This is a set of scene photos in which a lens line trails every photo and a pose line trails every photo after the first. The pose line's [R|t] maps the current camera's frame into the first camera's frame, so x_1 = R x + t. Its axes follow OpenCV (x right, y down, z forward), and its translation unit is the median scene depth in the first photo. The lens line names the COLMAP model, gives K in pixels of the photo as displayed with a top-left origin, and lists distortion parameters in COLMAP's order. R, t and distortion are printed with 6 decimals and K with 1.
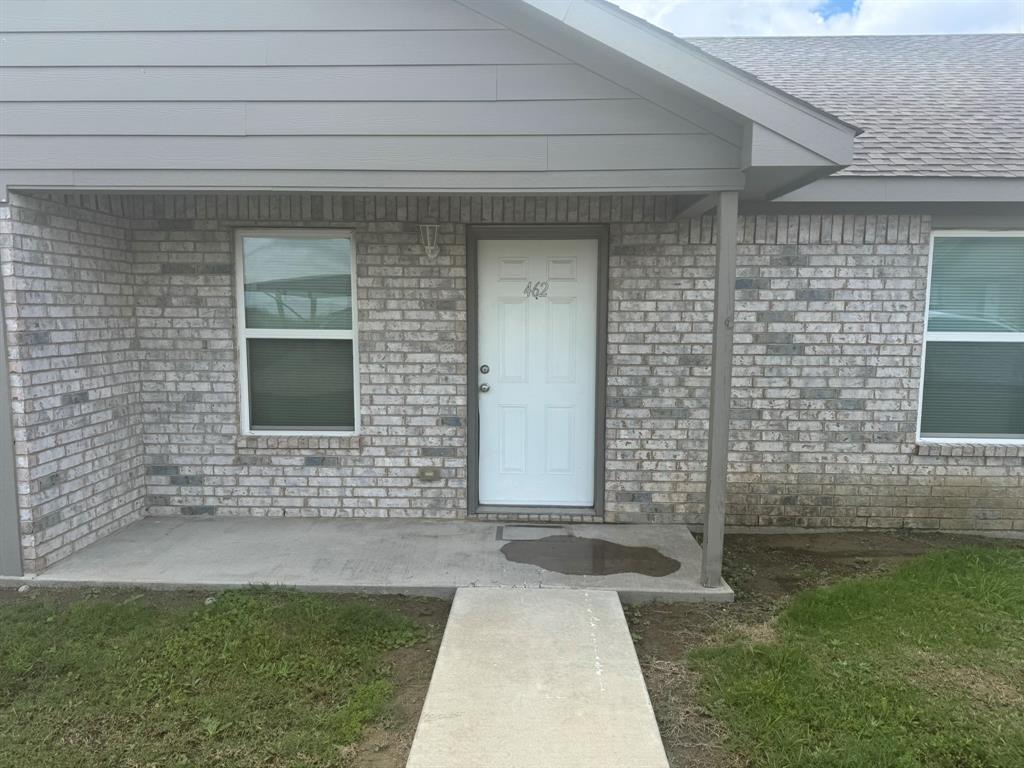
lens RADIAL K [[727.7, 0, 508.1], [0, 727.7, 390.8], [0, 0, 1]] dist [0.036264, -0.001598]
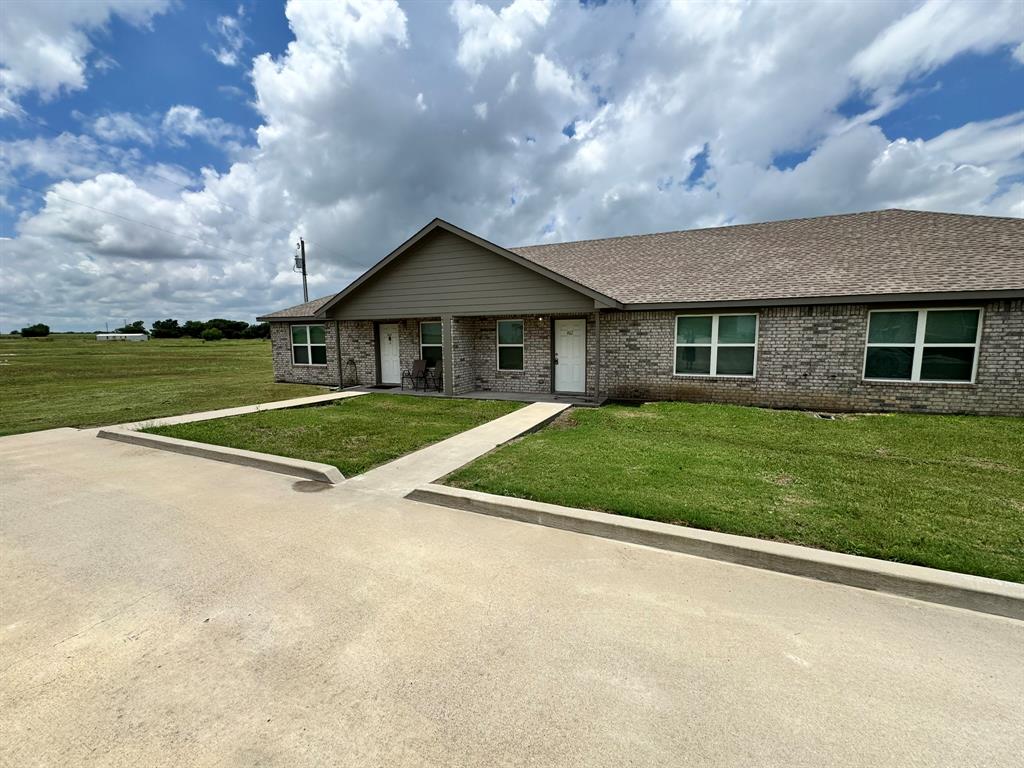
lens RADIAL K [[409.2, 0, 511.0], [0, 409.2, 384.3], [0, 0, 1]] dist [-0.000869, 0.000724]
pose [[0.930696, 0.027822, -0.364735, 0.546099], [-0.025085, 0.999610, 0.012243, 0.109010], [0.364934, -0.002245, 0.931031, -1.099898]]
